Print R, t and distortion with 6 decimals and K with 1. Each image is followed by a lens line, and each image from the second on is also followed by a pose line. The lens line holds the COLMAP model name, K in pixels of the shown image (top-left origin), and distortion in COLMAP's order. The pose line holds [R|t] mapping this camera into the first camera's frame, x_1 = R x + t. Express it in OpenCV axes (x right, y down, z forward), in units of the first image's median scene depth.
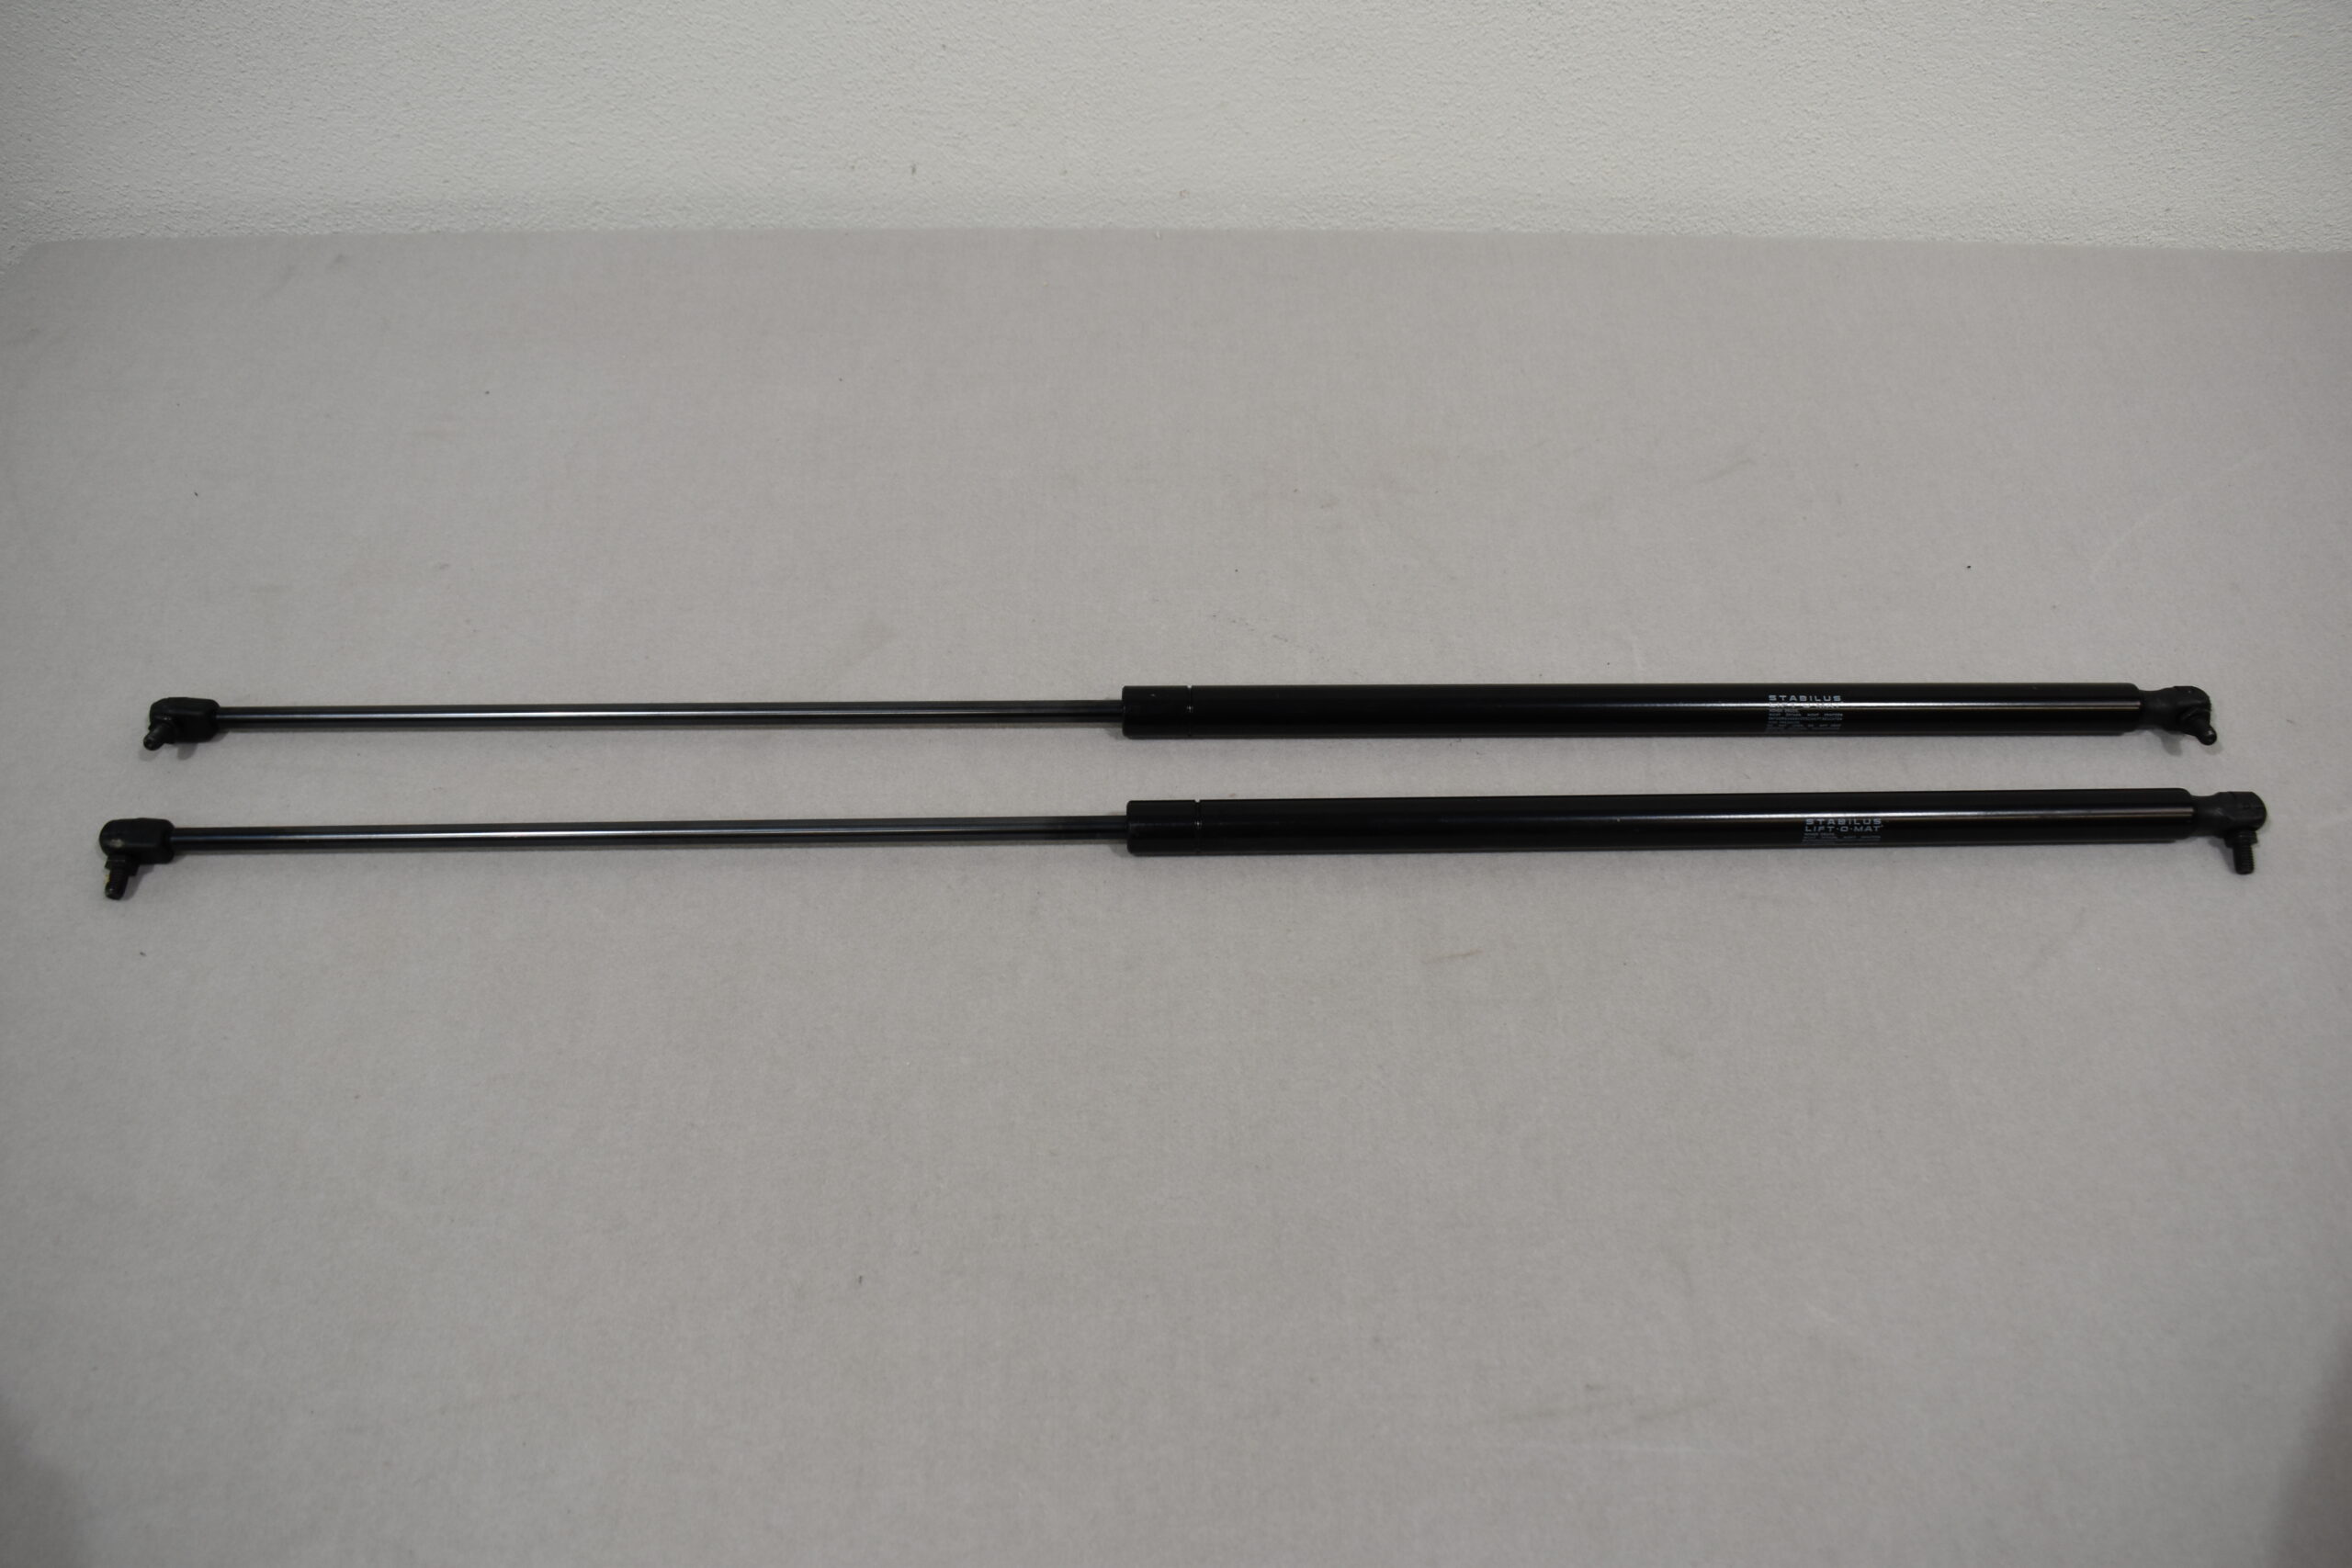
lens RADIAL K [[1987.6, 0, 1176.7], [0, 1987.6, 785.1], [0, 0, 1]] dist [-0.091696, 0.009285]
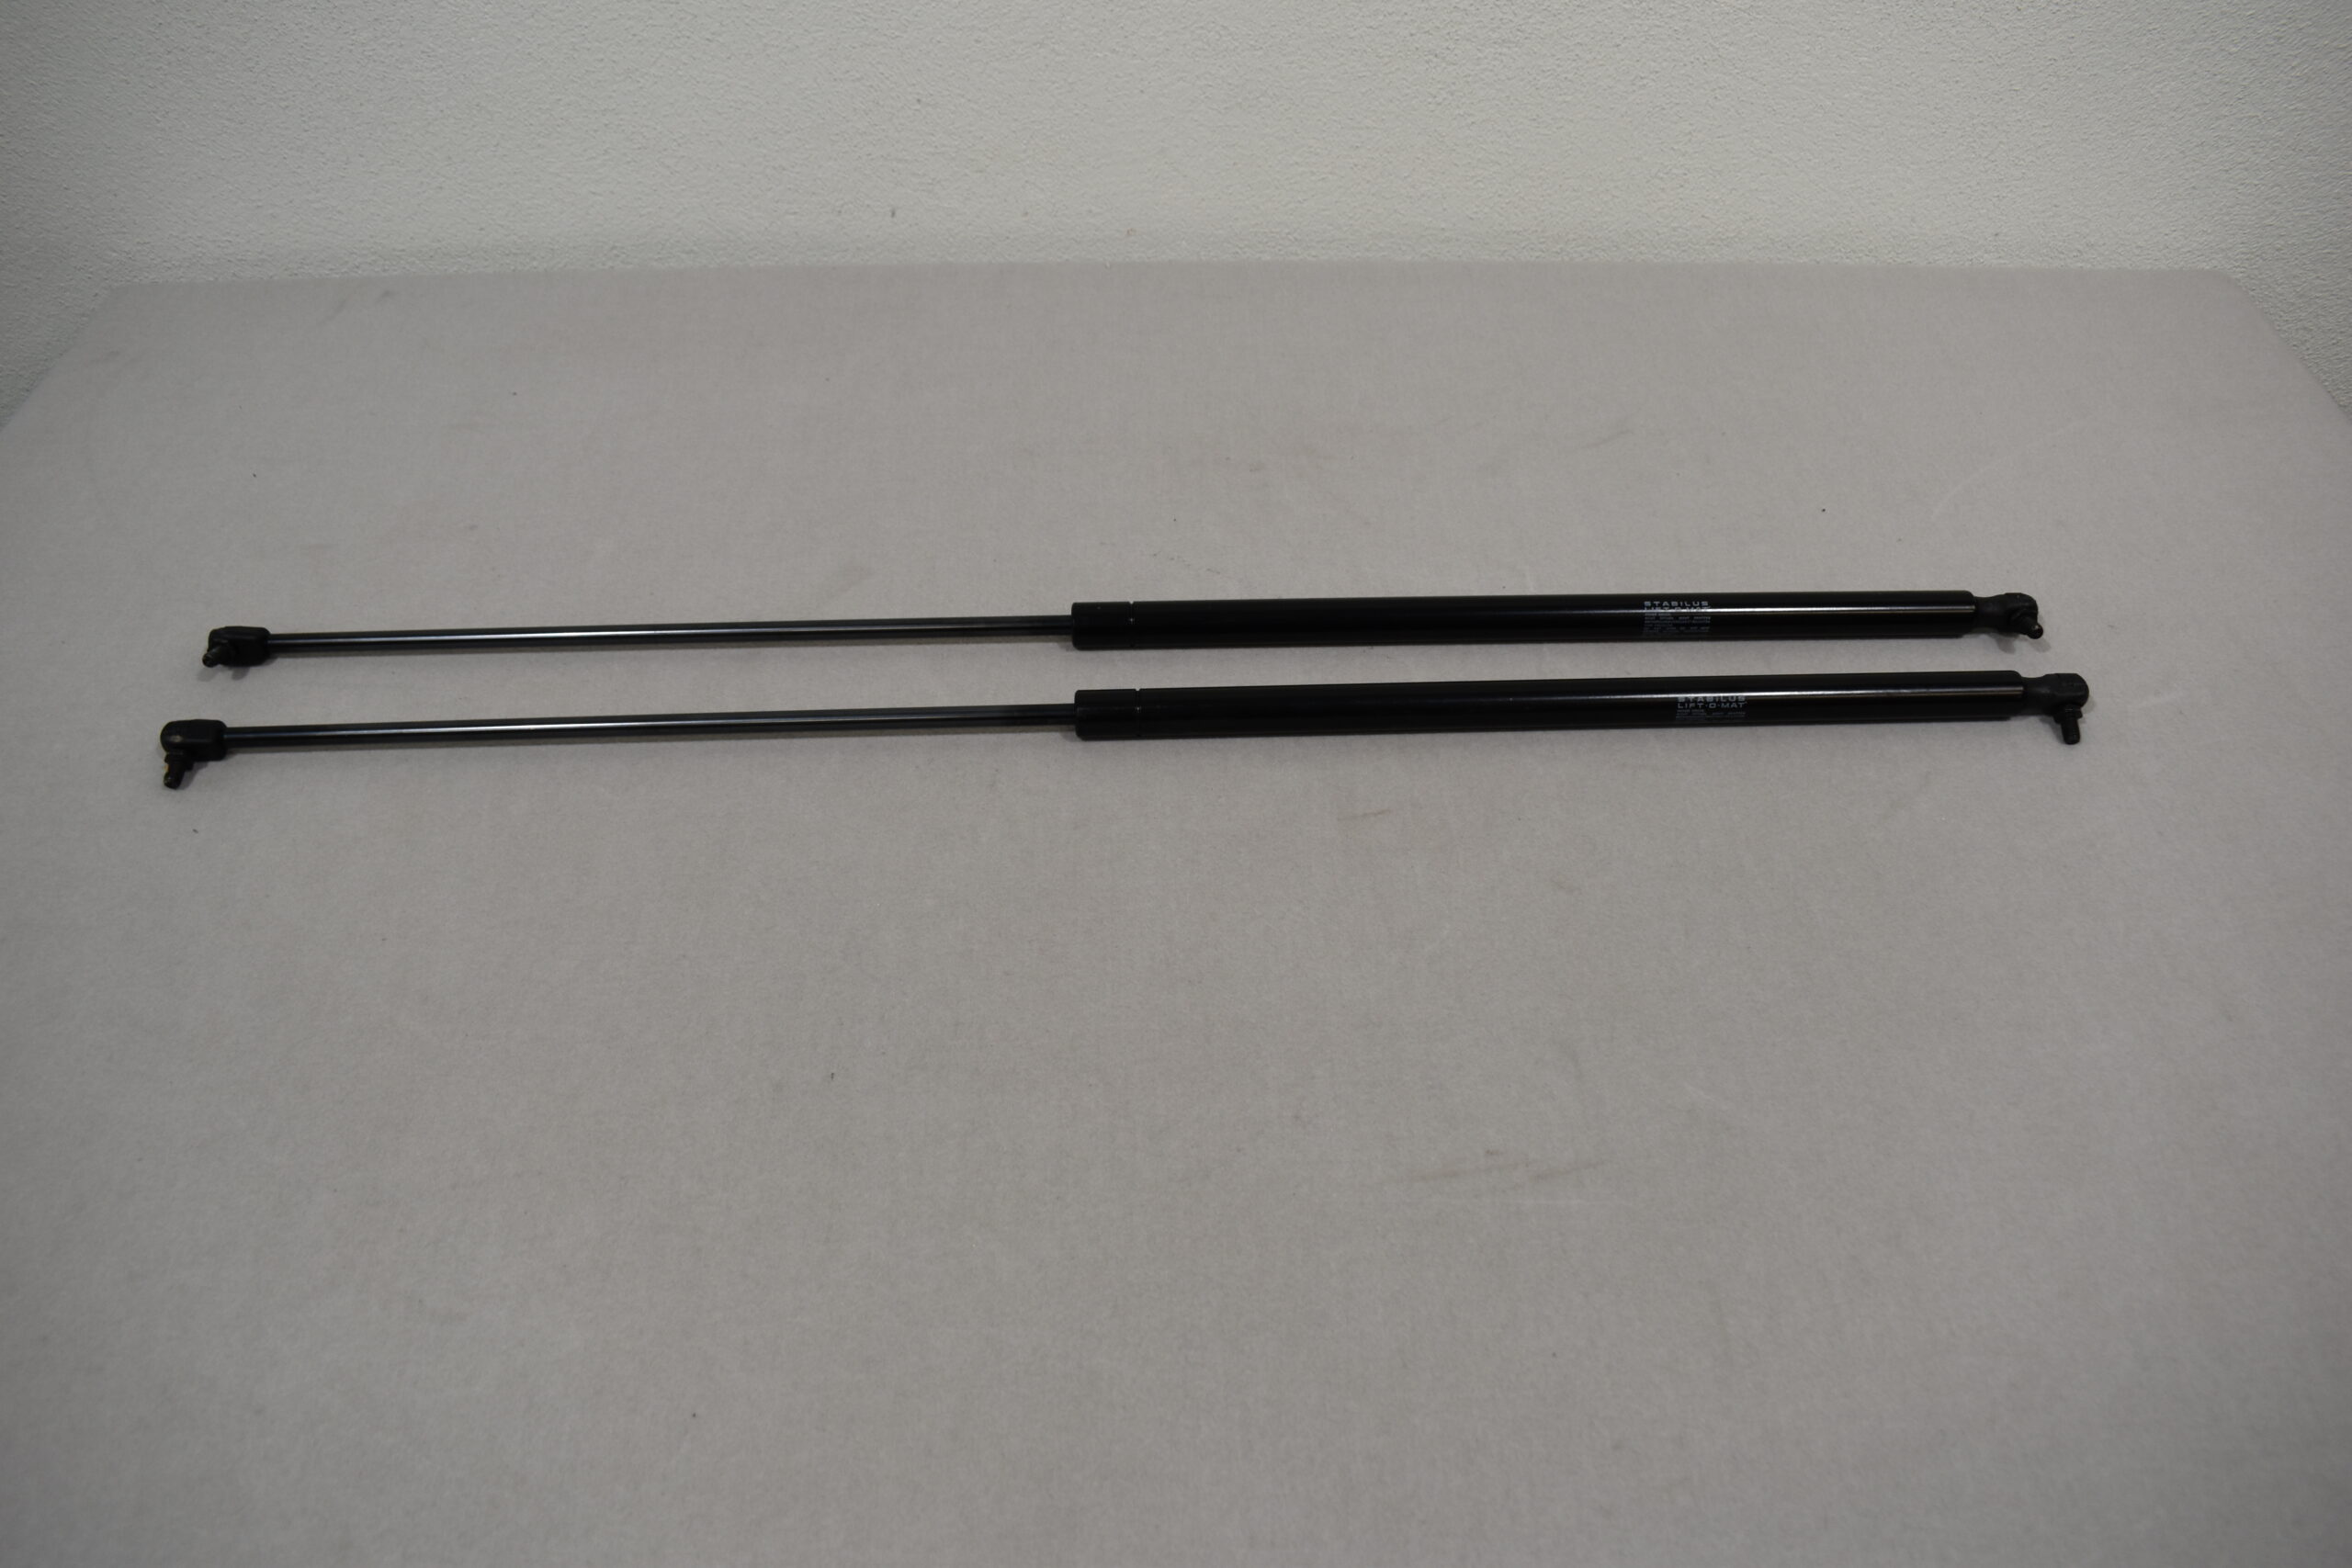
lens RADIAL K [[1873.7, 0, 1175.3], [0, 1873.7, 782.9], [0, 0, 1]] dist [-0.096148, 0.008883]
pose [[0.999880, -0.012934, 0.008581, 0.021759], [0.013670, 0.995652, -0.092140, 0.156990], [-0.007352, 0.092246, 0.995709, -0.052295]]
